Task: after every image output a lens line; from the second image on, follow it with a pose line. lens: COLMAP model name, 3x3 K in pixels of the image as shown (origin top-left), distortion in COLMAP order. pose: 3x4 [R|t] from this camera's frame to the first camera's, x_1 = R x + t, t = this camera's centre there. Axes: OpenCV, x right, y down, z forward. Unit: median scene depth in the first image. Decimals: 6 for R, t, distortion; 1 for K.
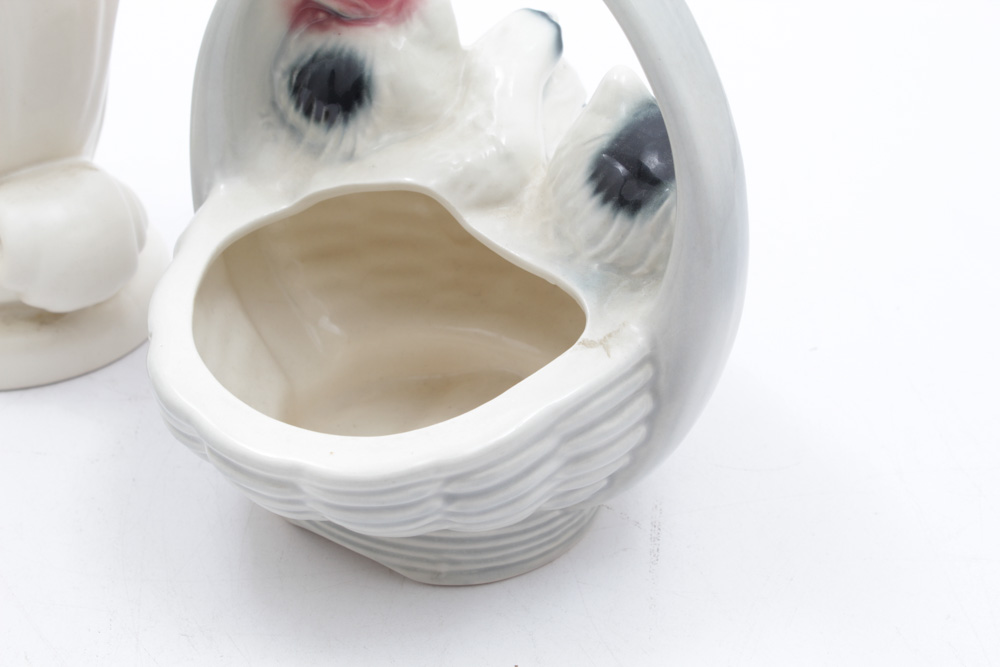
lens RADIAL K [[1951.3, 0, 496.7], [0, 1951.3, 335.3], [0, 0, 1]] dist [-0.030337, 0.000000]
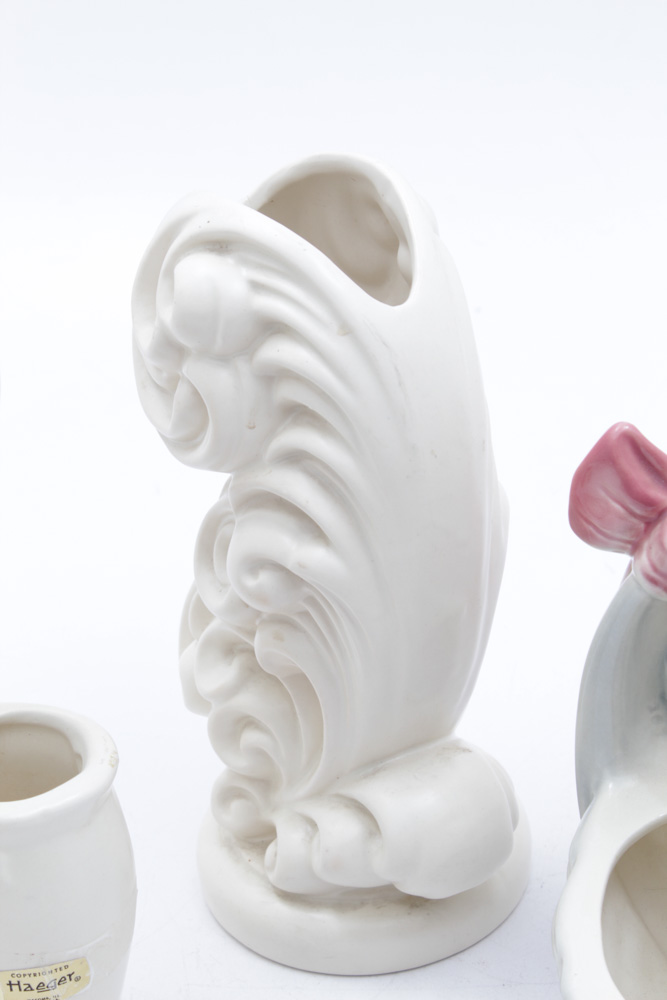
lens RADIAL K [[2383.8, 0, 328.6], [0, 2383.8, 507.3], [0, 0, 1]] dist [0.098394, 0.000000]
pose [[0.987869, -0.023810, -0.153455, -0.095375], [0.015527, 0.998368, -0.054950, -0.152732], [0.154513, 0.051900, 0.986627, -0.209129]]
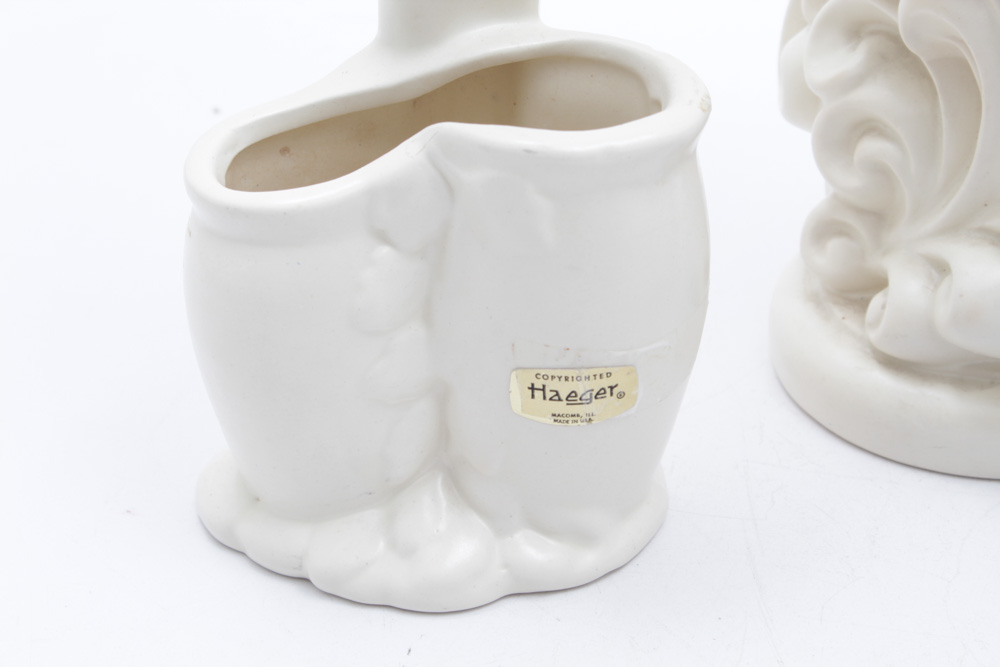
lens RADIAL K [[2383.8, 0, 490.7], [0, 2383.8, 335.2], [0, 0, 1]] dist [0.098394, 0.000000]
pose [[0.955434, 0.099086, -0.278078, -0.207596], [-0.108447, 0.993931, -0.018446, 0.012496], [0.274563, 0.047781, 0.960381, 0.088249]]
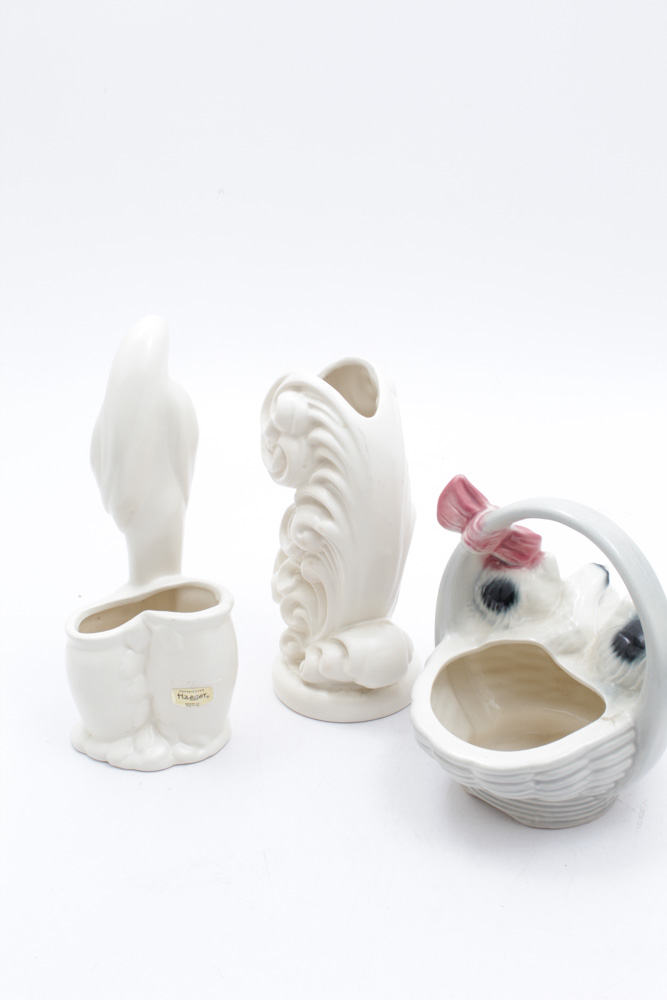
lens RADIAL K [[1371.0, 0, 338.5], [0, 1371.0, 507.8], [0, 0, 1]] dist [-0.047236, 0.000000]
pose [[0.972457, 0.044245, -0.228845, 0.088833], [-0.079646, 0.985797, -0.147854, 0.019817], [0.219053, 0.162008, 0.962169, -0.556596]]
